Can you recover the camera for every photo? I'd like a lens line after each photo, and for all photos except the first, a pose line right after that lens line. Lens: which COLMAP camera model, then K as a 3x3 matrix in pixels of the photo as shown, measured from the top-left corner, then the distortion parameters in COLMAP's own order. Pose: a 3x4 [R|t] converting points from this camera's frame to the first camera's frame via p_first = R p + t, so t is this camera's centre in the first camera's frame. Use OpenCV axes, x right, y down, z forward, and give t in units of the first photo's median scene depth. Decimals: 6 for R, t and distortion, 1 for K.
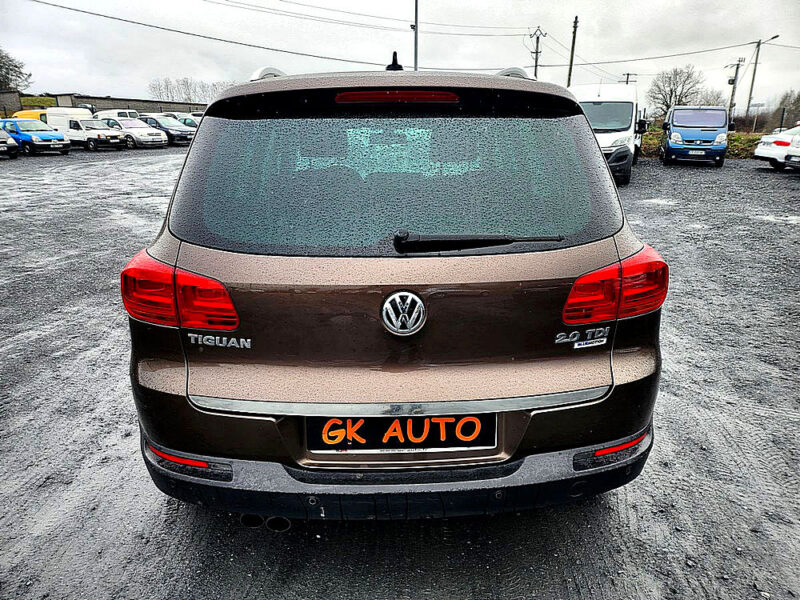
lens RADIAL K [[587.6, 0, 406.7], [0, 587.6, 296.9], [0, 0, 1]] dist [0.012718, -0.000622]
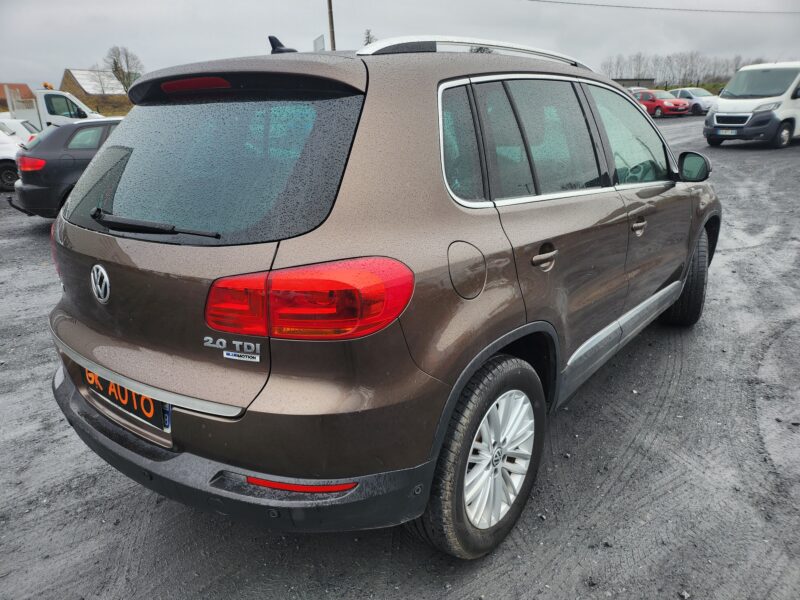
lens RADIAL K [[587.6, 0, 400.1], [0, 587.6, 302.2], [0, 0, 1]] dist [0.012718, -0.000622]
pose [[0.767127, 0.190665, -0.612506, 1.045507], [-0.163472, 0.981389, 0.100756, -0.134021], [0.620317, 0.022835, 0.784019, 0.452482]]
